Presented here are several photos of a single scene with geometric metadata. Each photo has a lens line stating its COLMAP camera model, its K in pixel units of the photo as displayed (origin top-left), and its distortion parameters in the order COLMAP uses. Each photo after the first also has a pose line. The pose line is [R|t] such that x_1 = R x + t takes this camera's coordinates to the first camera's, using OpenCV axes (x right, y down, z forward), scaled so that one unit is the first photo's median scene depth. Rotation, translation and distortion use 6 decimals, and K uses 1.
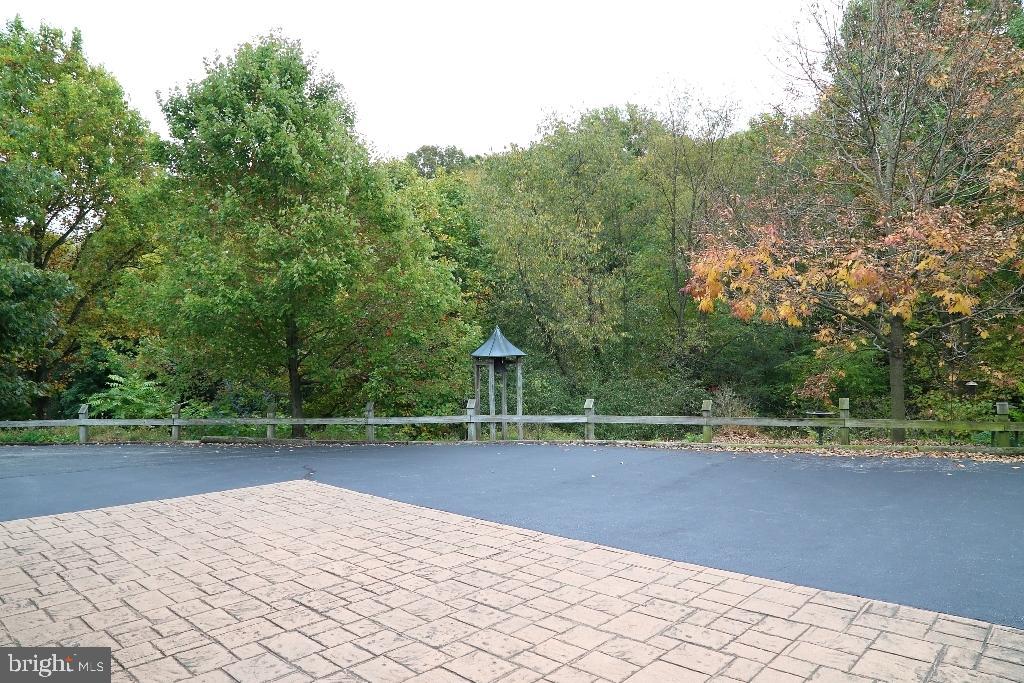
lens RADIAL K [[708.7, 0, 512.0], [0, 708.7, 341.5], [0, 0, 1]] dist [-0.123394, 0.059266]
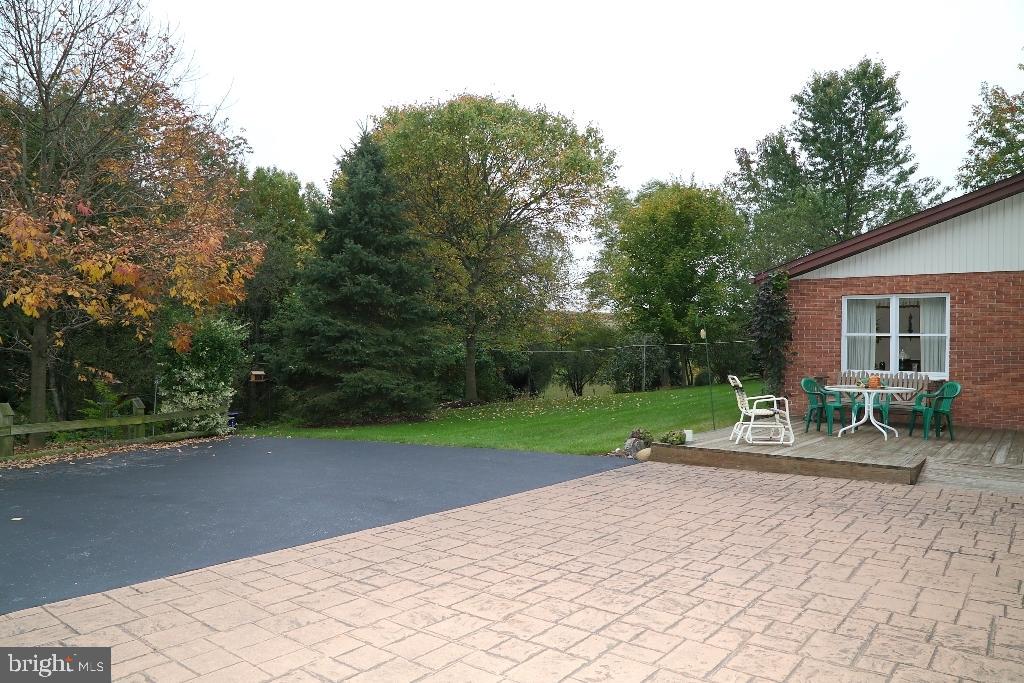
lens RADIAL K [[708.7, 0, 512.0], [0, 708.7, 341.5], [0, 0, 1]] dist [-0.123394, 0.059266]
pose [[-0.081325, 0.028247, 0.996287, -1.320826], [-0.014423, 0.999460, -0.029515, 0.080014], [-0.996583, -0.016769, -0.080874, 1.329612]]
